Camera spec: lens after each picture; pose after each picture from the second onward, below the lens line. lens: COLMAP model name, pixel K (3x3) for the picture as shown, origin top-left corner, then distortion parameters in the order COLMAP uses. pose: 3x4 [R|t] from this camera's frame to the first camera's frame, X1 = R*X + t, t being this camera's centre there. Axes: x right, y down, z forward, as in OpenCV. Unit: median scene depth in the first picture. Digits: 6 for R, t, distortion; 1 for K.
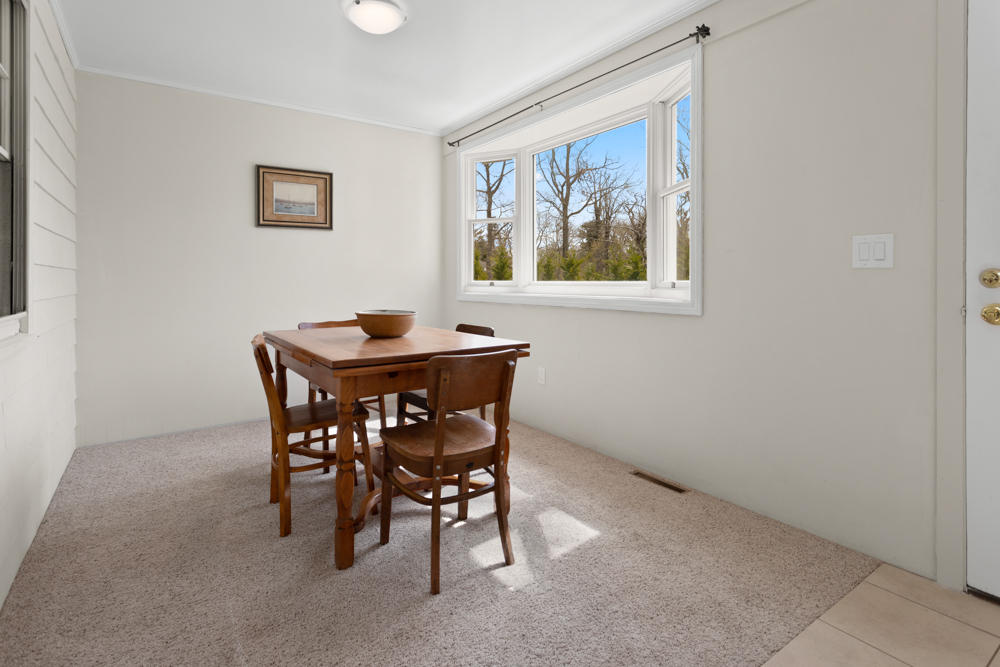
lens RADIAL K [[493.2, 0, 498.9], [0, 493.2, 283.1], [0, 0, 1]] dist [0.003504, 0.000943]
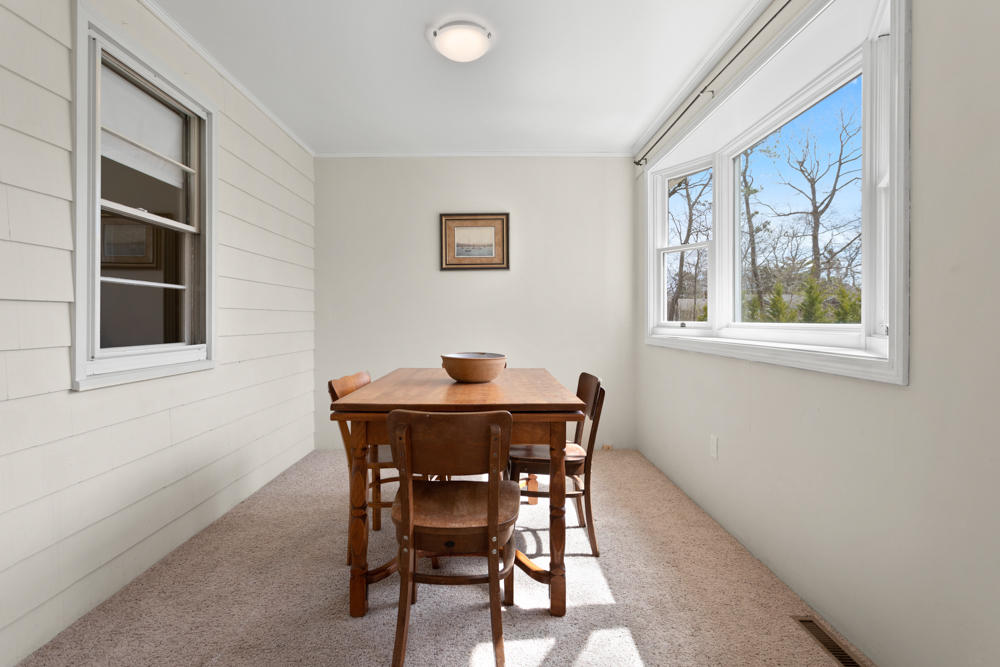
lens RADIAL K [[497.3, 0, 497.0], [0, 497.3, 320.4], [0, 0, 1]] dist [0.002044, 0.001288]
pose [[0.822386, 0.003683, -0.568918, 0.220721], [-0.005403, 0.999985, -0.001338, -0.003687], [0.568904, 0.004174, 0.822393, 0.160959]]
